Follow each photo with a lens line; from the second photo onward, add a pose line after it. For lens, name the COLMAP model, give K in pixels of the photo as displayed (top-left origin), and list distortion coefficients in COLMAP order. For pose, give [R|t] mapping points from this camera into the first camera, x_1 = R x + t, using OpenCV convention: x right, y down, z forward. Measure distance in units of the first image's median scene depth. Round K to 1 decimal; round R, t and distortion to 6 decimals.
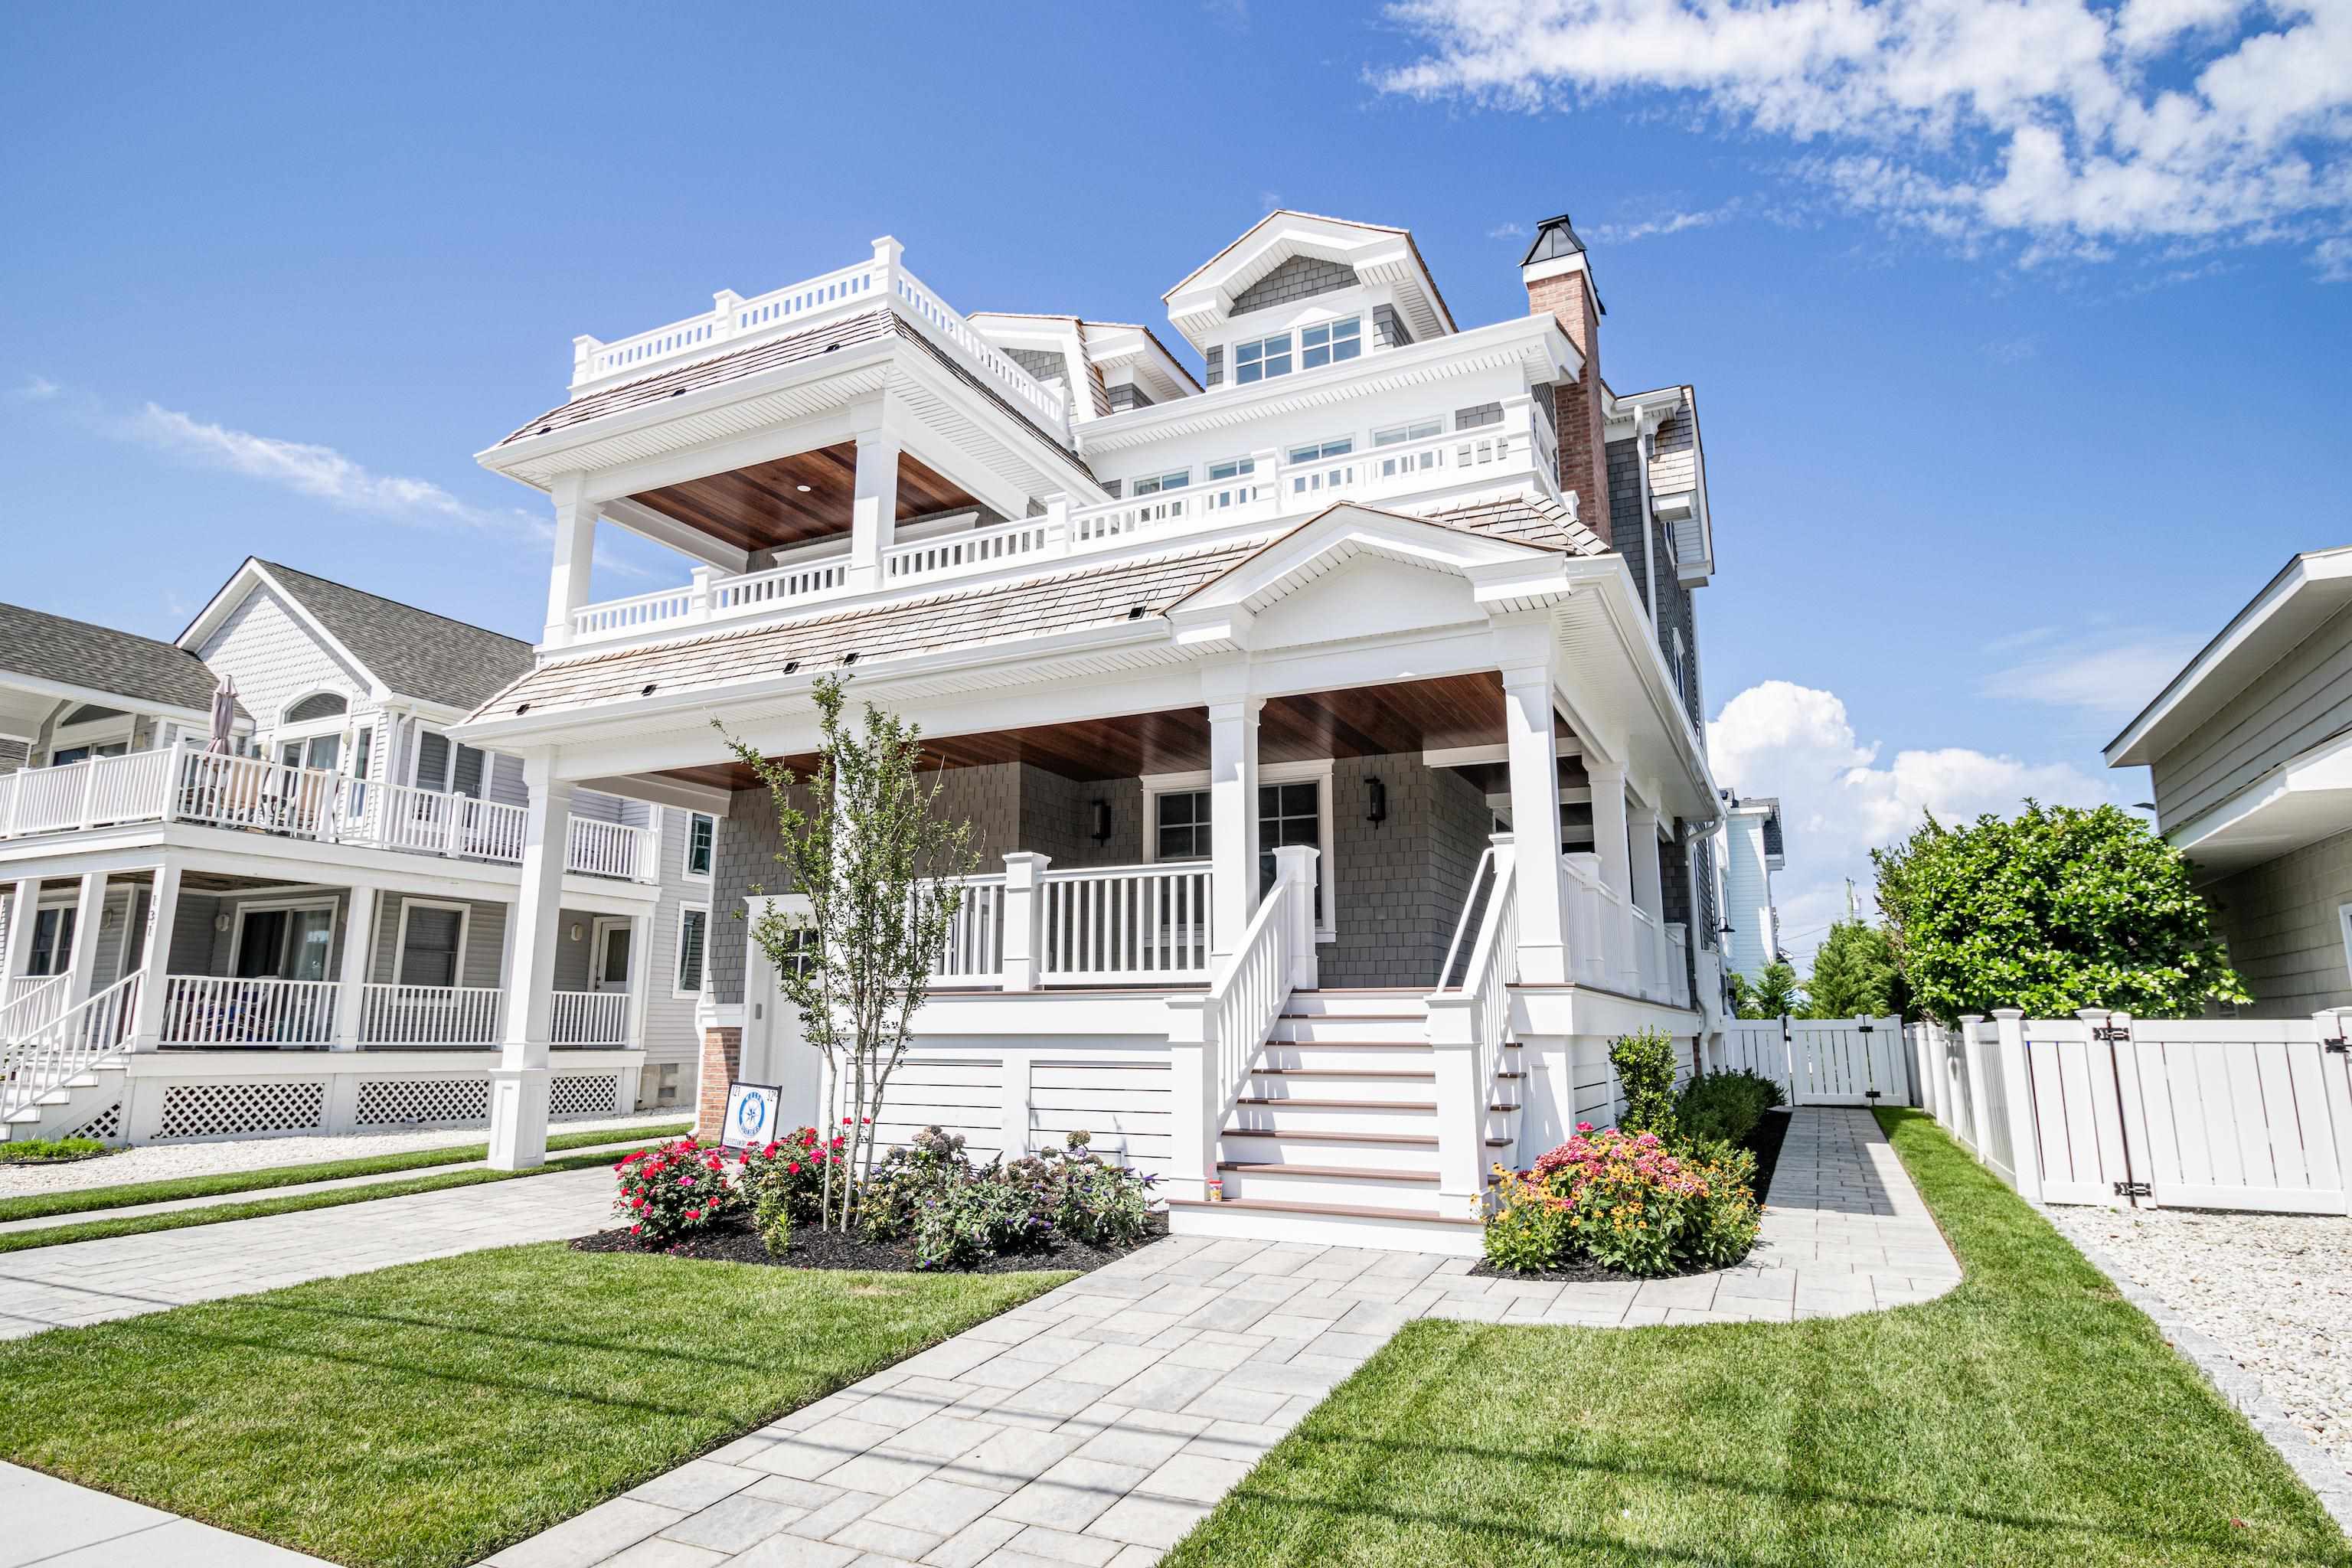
lens RADIAL K [[1279.2, 0, 1176.0], [0, 1279.2, 784.0], [0, 0, 1]] dist [0.000601, 0.000036]
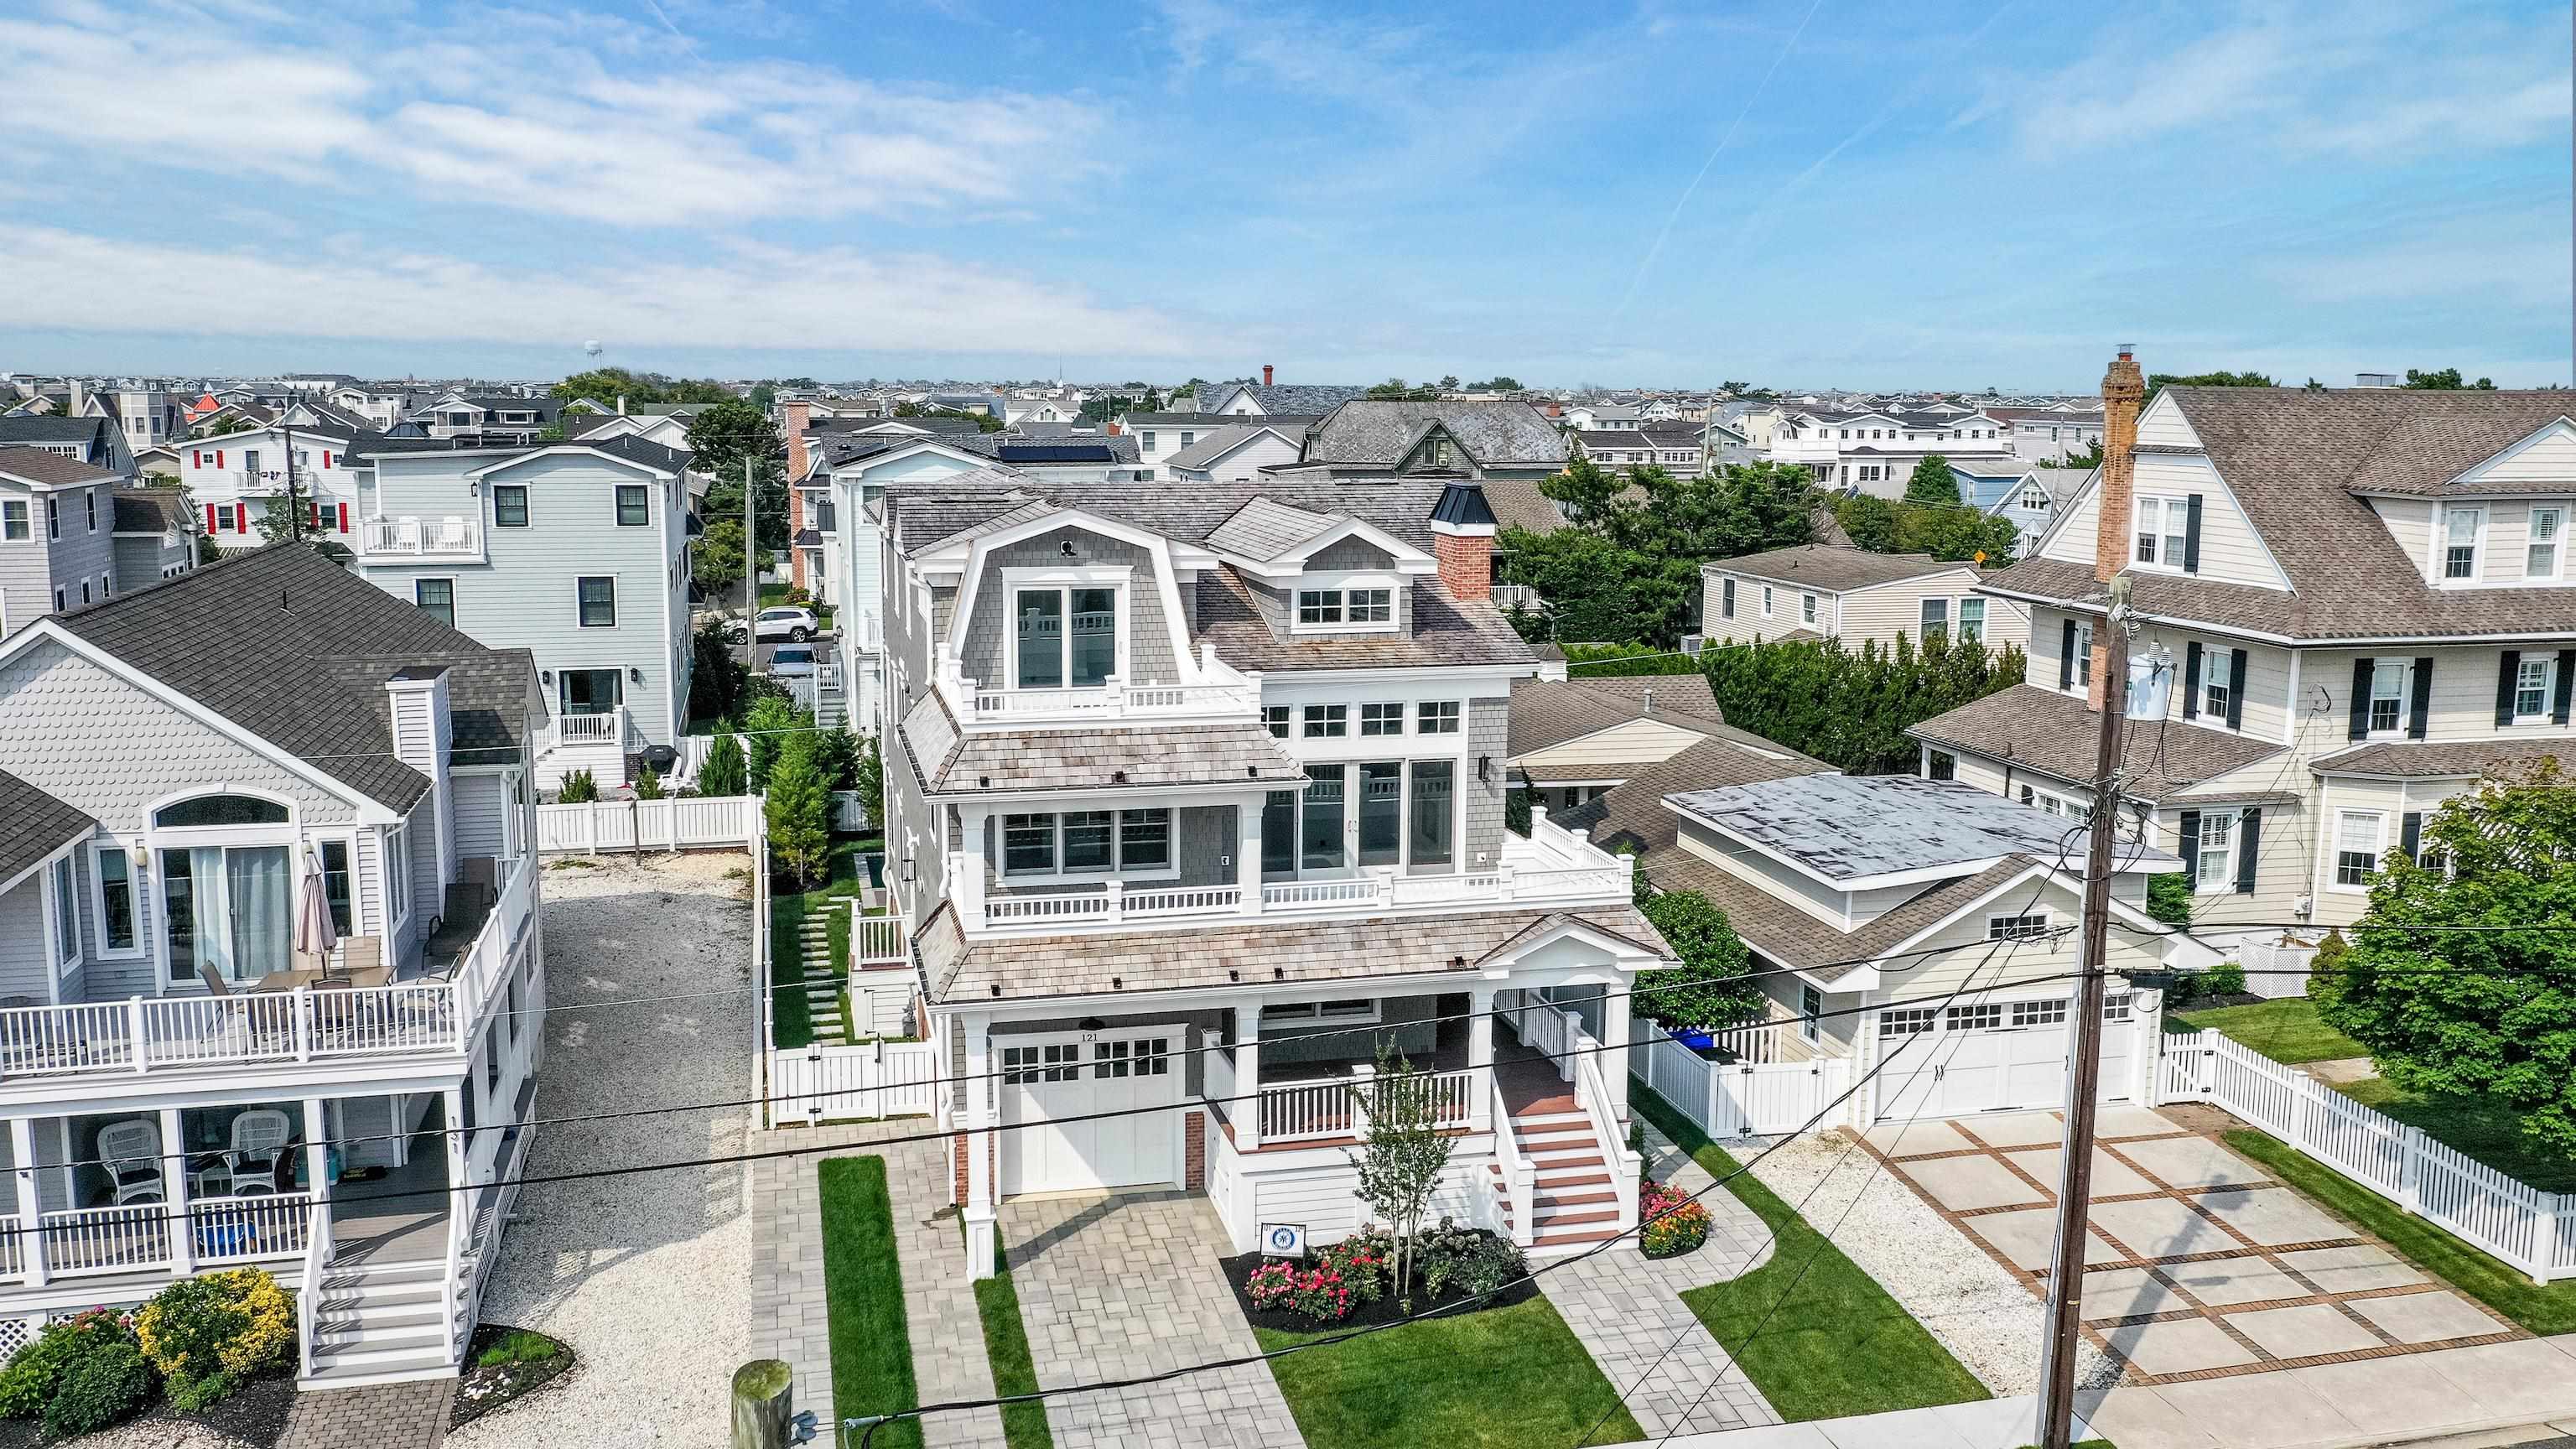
lens RADIAL K [[2095.9, 0, 1274.4], [0, 2095.9, 731.1], [0, 0, 1]] dist [0.000849, 0.002263]
pose [[0.767850, -0.101433, 0.632548, -1.424228], [-0.129355, 0.942499, 0.308159, -0.900175], [-0.627434, -0.318443, 0.710577, -0.628568]]
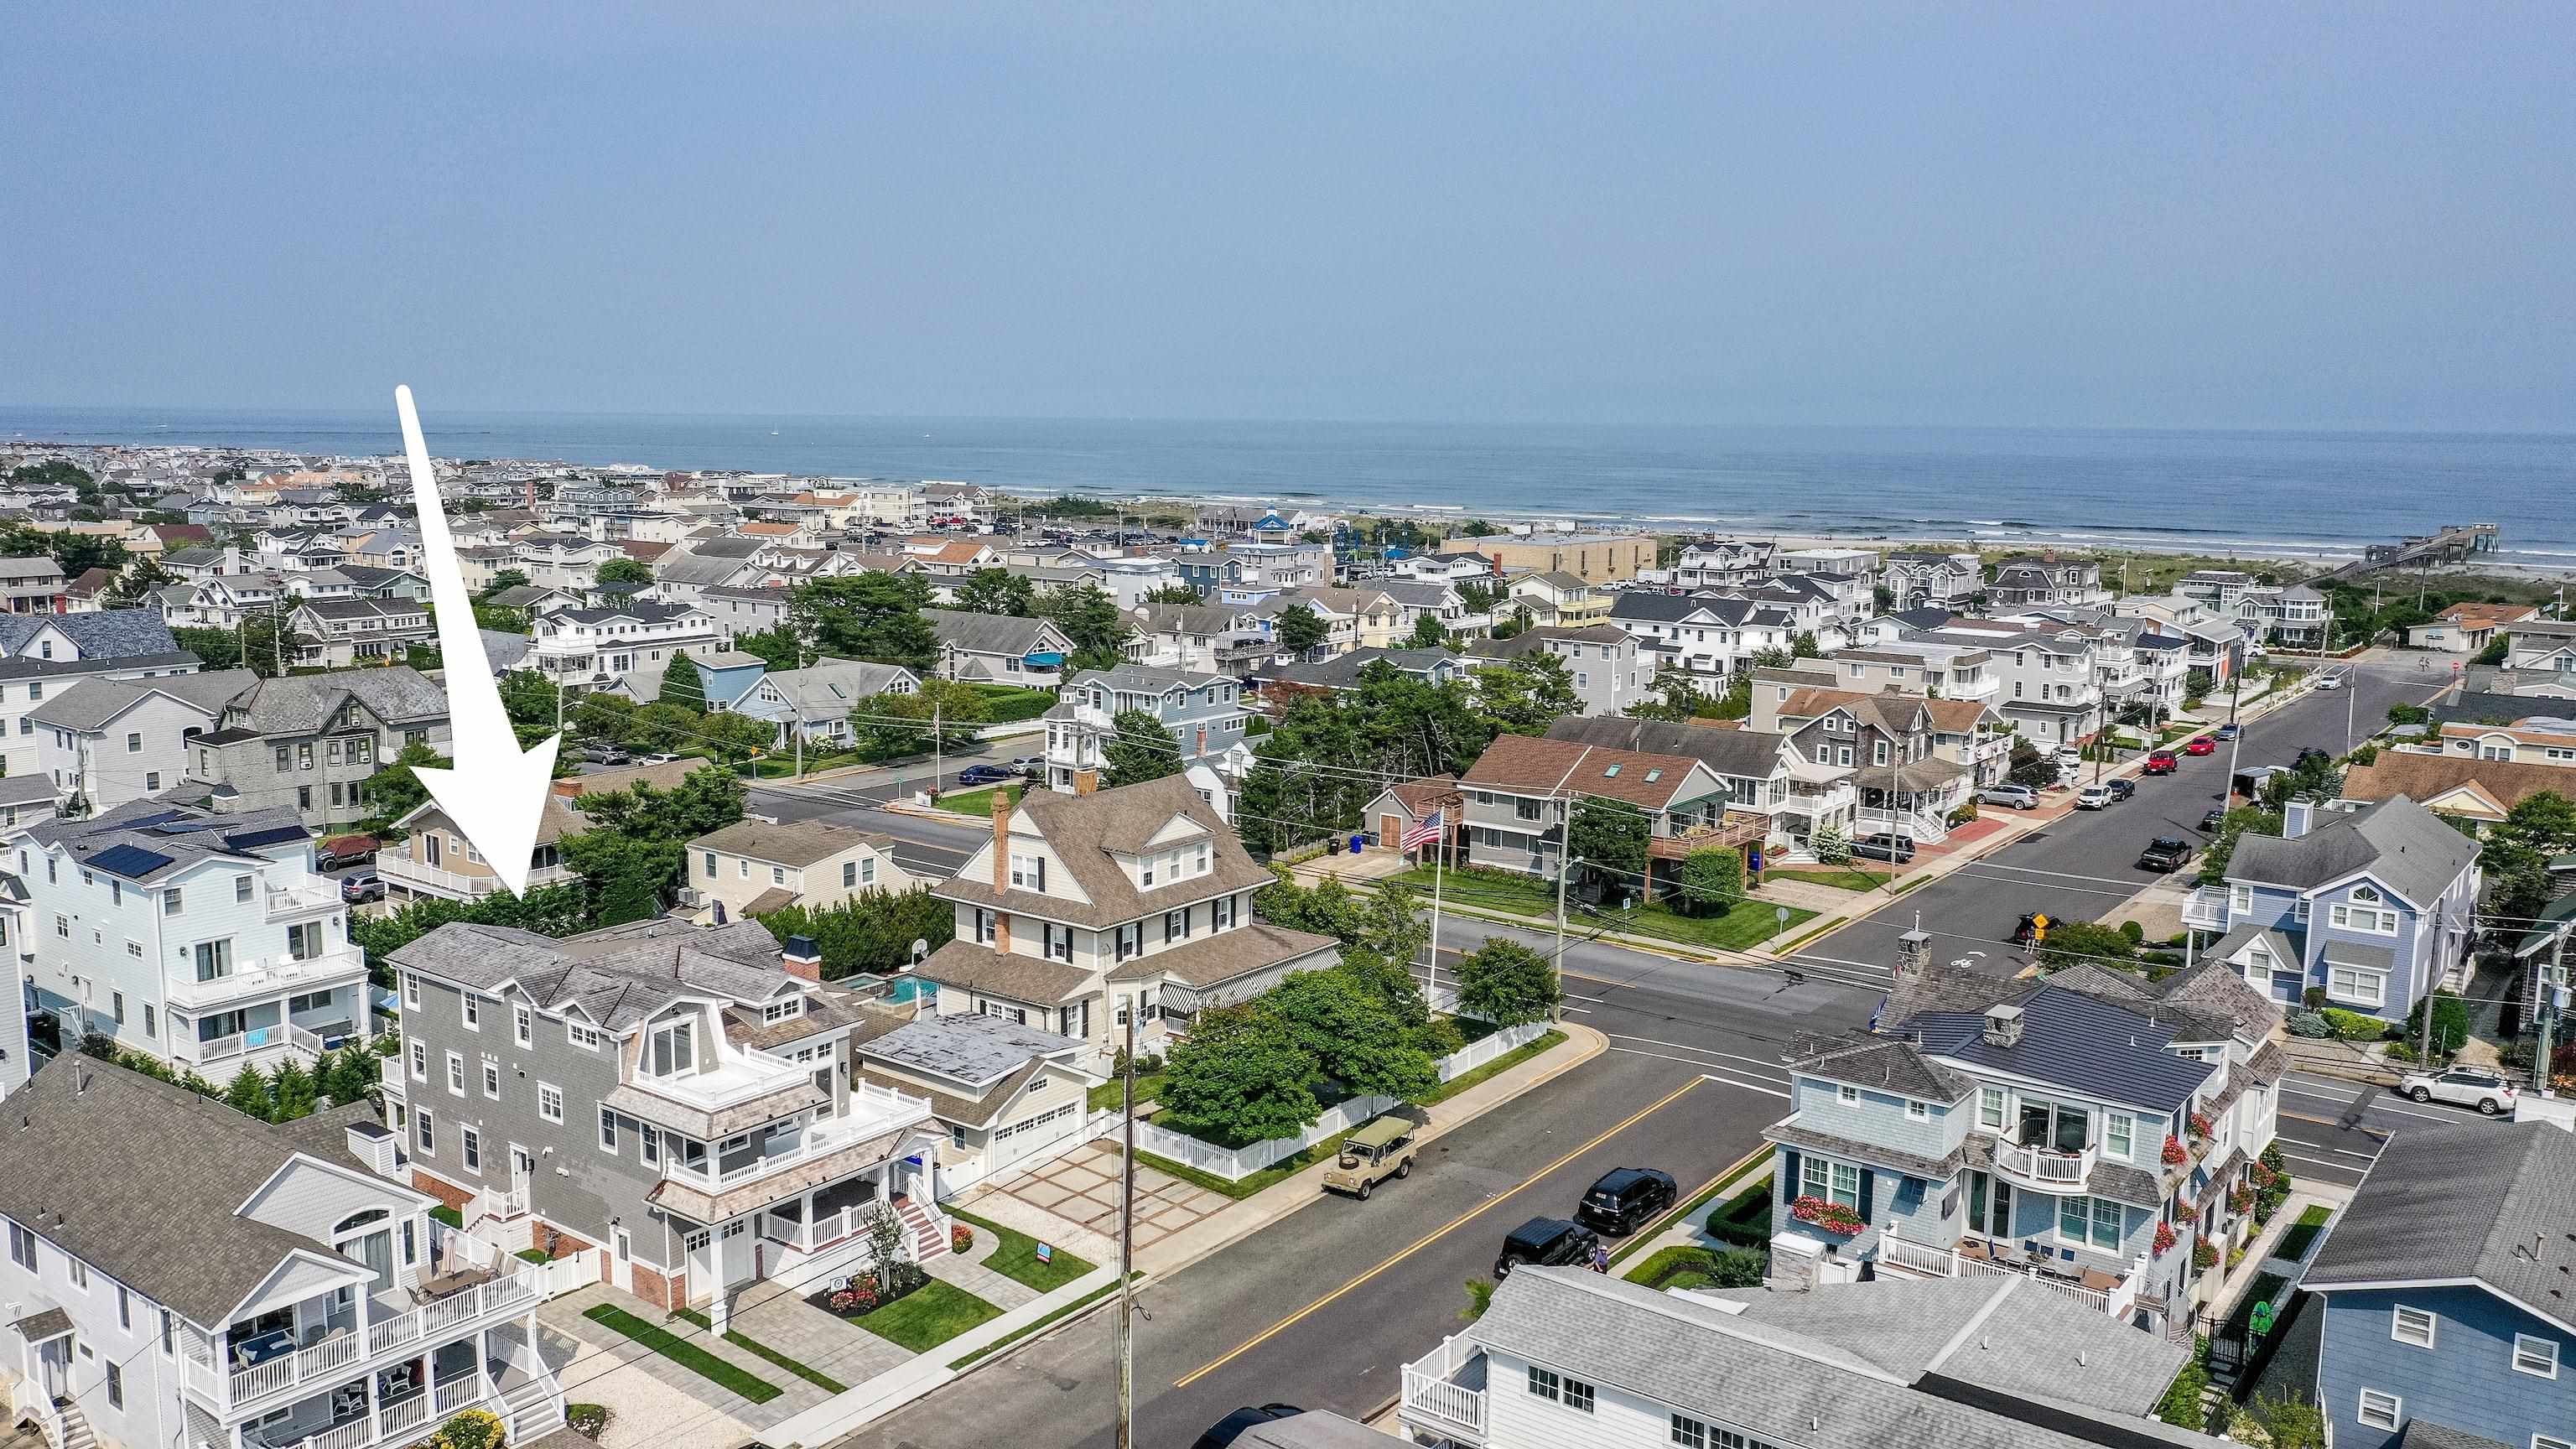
lens RADIAL K [[2046.4, 0, 1277.2], [0, 2046.4, 732.3], [0, 0, 1]] dist [0.001510, 0.002659]
pose [[0.185909, -0.154331, 0.970371, -4.499882], [-0.202472, 0.960375, 0.191532, -2.217556], [-0.961480, -0.232080, 0.147295, -0.778608]]
